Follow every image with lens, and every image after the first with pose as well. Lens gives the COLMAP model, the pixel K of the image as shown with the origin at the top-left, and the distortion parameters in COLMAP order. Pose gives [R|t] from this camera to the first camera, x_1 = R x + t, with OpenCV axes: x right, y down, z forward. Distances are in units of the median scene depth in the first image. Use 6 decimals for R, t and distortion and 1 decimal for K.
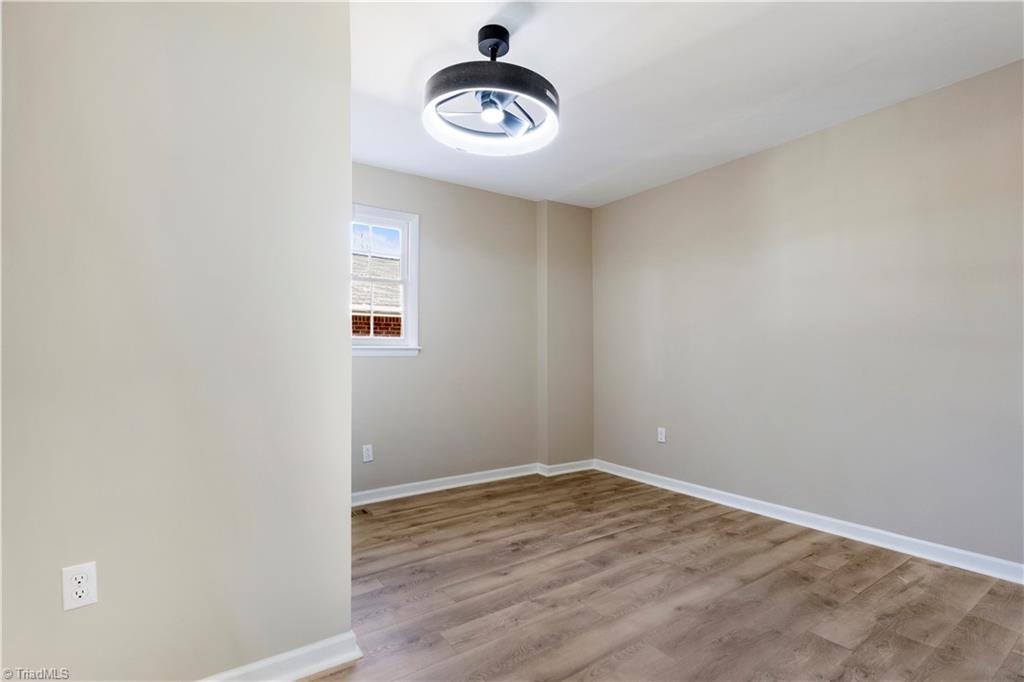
lens RADIAL K [[489.3, 0, 512.3], [0, 489.3, 343.3], [0, 0, 1]] dist [-0.002767, 0.000258]
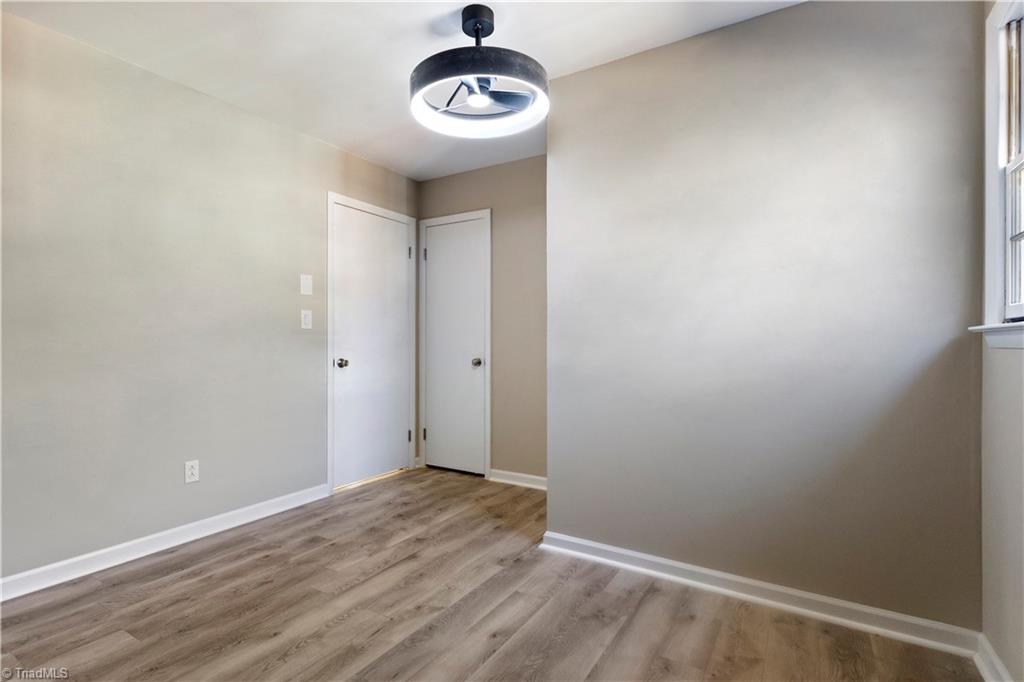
lens RADIAL K [[489.3, 0, 513.3], [0, 489.3, 347.8], [0, 0, 1]] dist [-0.002767, 0.000258]
pose [[-0.915202, 0.003964, -0.402976, 0.302677], [0.008854, 0.999908, -0.010272, 0.042880], [0.402899, -0.012969, -0.915153, 1.985216]]
